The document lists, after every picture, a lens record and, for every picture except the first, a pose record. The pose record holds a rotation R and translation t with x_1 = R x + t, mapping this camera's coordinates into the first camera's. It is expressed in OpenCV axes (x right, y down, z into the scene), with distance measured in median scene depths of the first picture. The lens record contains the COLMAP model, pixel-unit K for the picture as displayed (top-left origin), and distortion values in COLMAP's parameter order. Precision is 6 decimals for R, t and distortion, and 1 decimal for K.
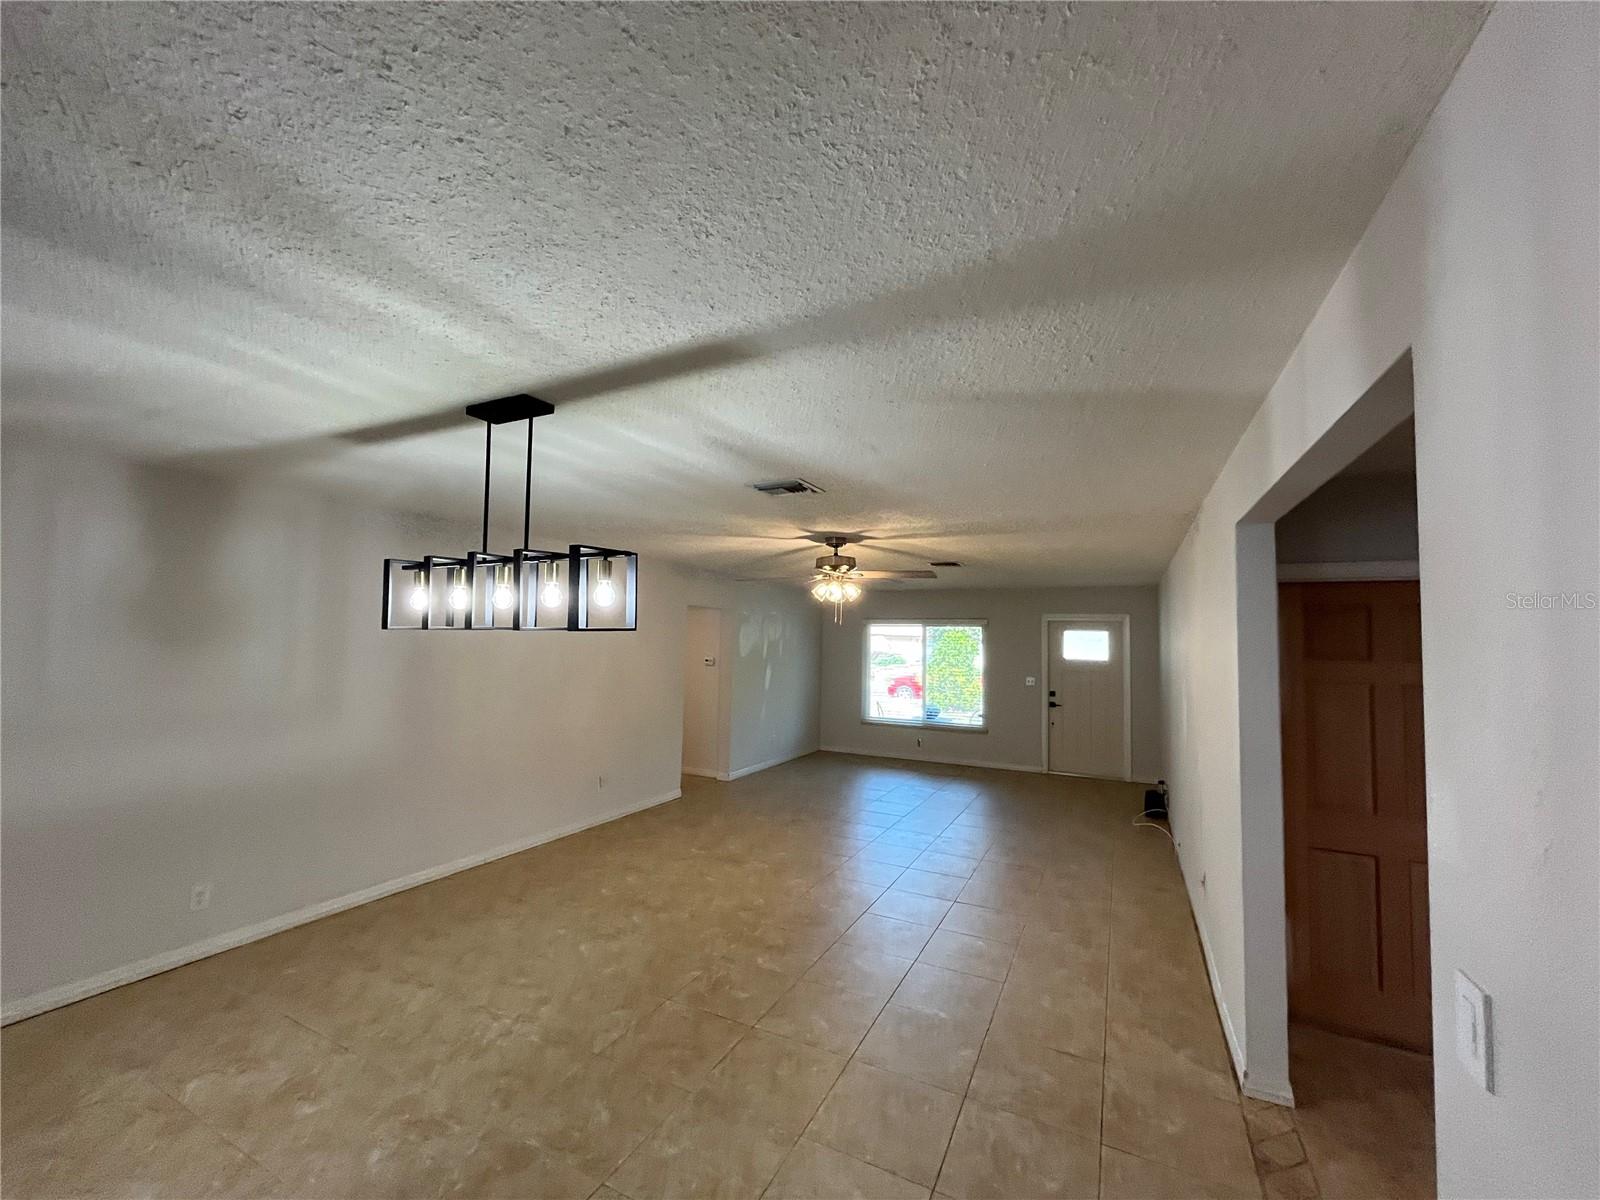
lens RADIAL K [[642.0, 0, 794.7], [0, 642.0, 598.8], [0, 0, 1]] dist [0.000385, -0.000735]
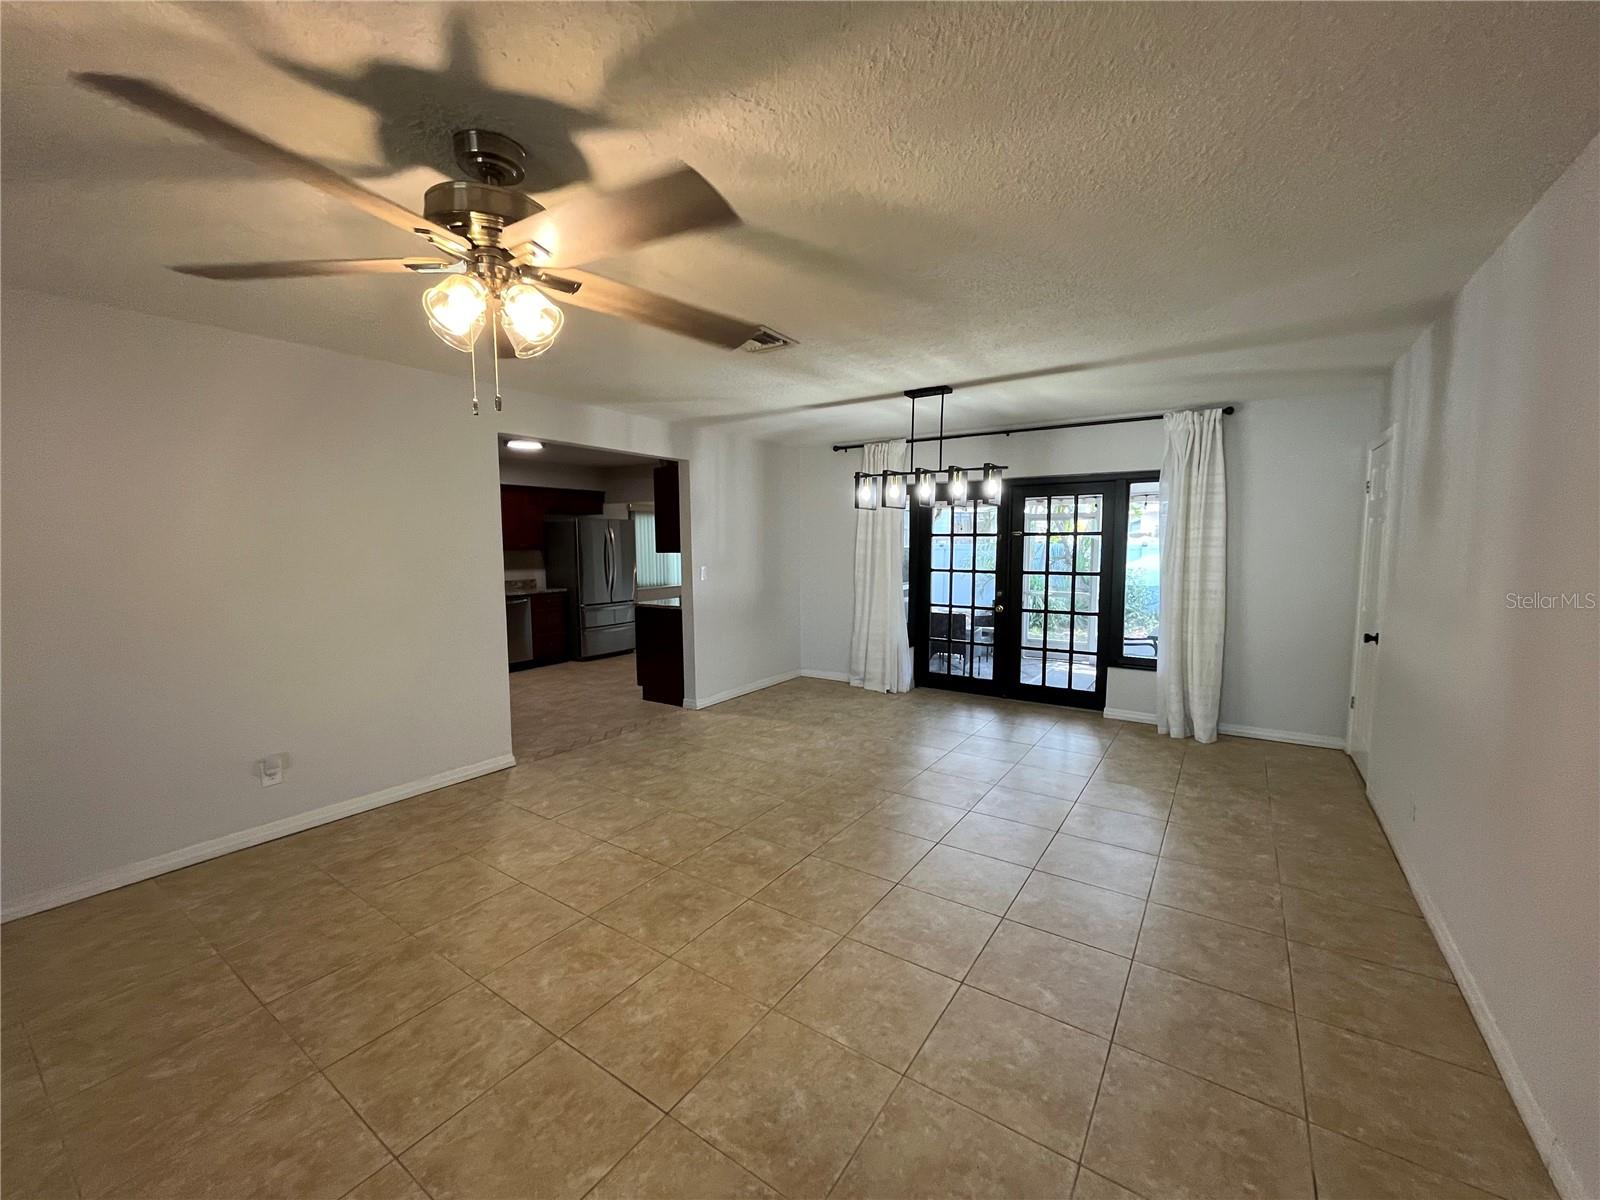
lens RADIAL K [[642.0, 0, 798.0], [0, 642.0, 604.4], [0, 0, 1]] dist [0.000385, -0.000735]
pose [[-0.991408, -0.027164, 0.127957, -0.203999], [-0.023745, 0.999321, 0.028167, 0.187167], [-0.128636, 0.024886, -0.991380, 1.899893]]
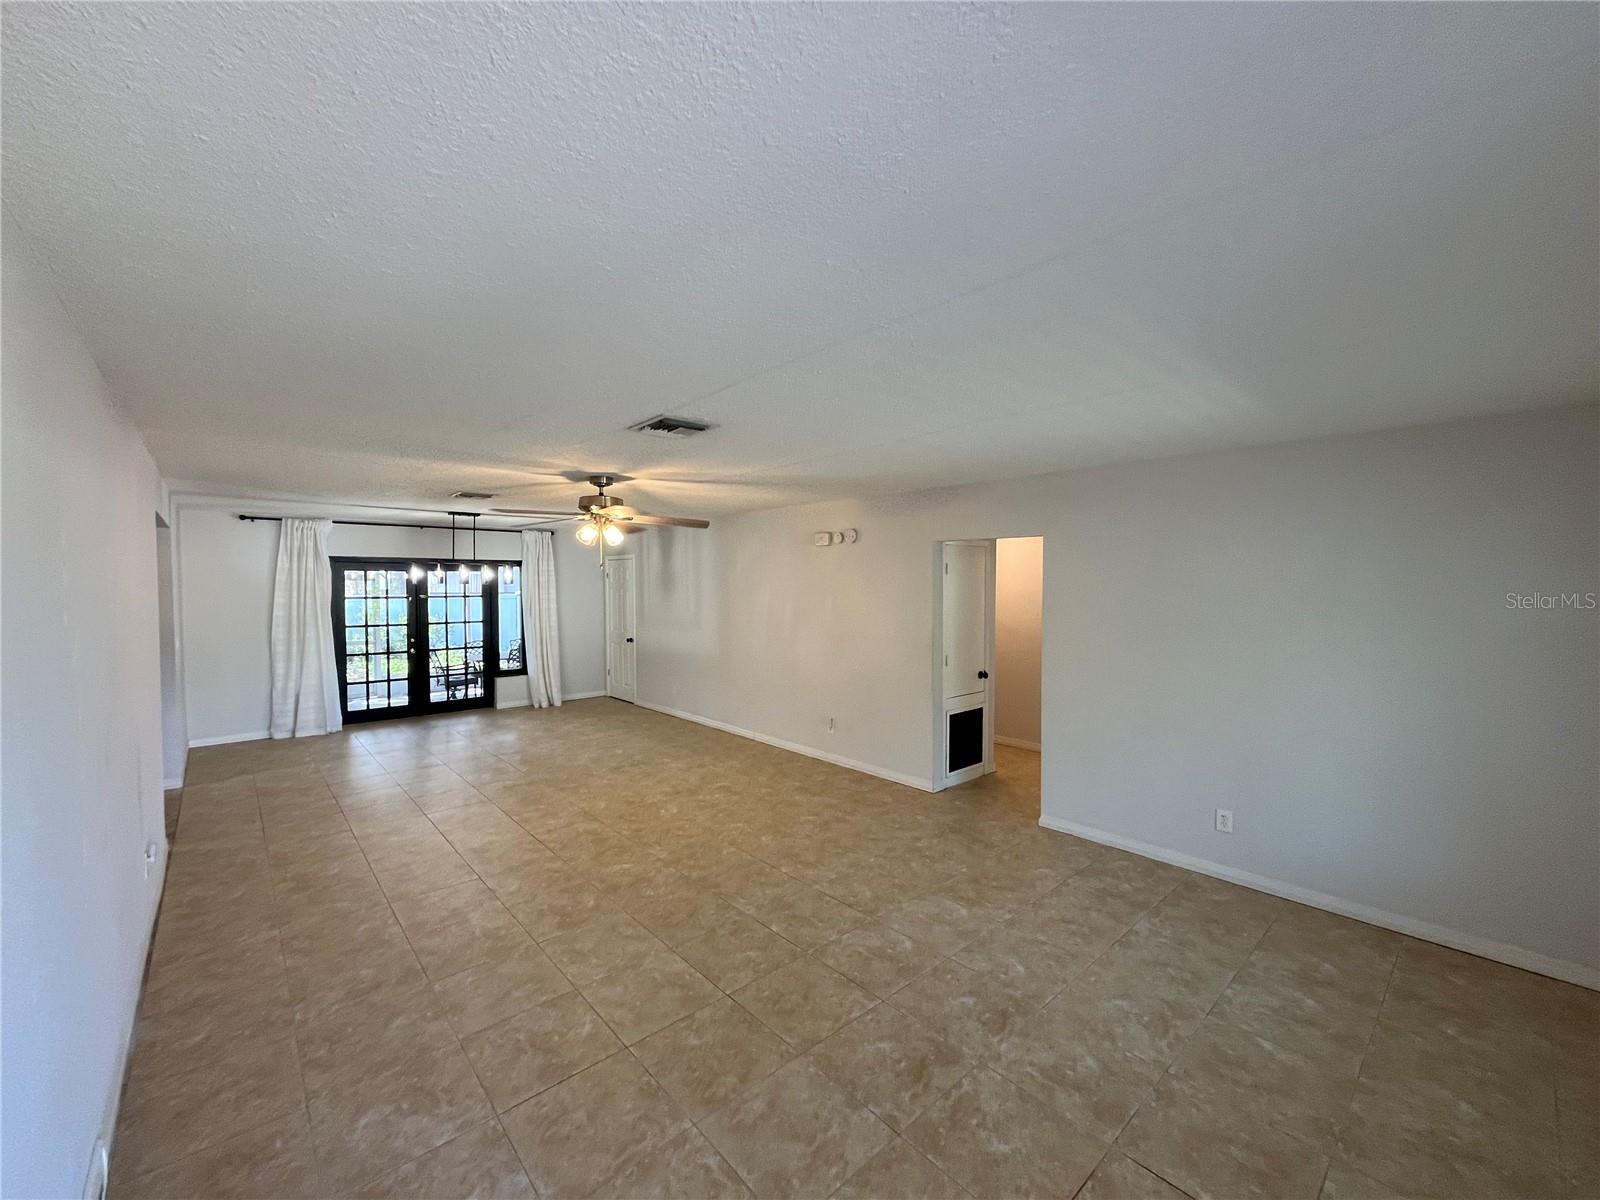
lens RADIAL K [[642.0, 0, 790.2], [0, 642.0, 599.6], [0, 0, 1]] dist [0.000385, -0.000735]
pose [[-0.375598, 0.007971, -0.926748, 1.195625], [0.061001, 0.998007, -0.016139, 0.167703], [0.924773, -0.062594, -0.375336, 2.314745]]
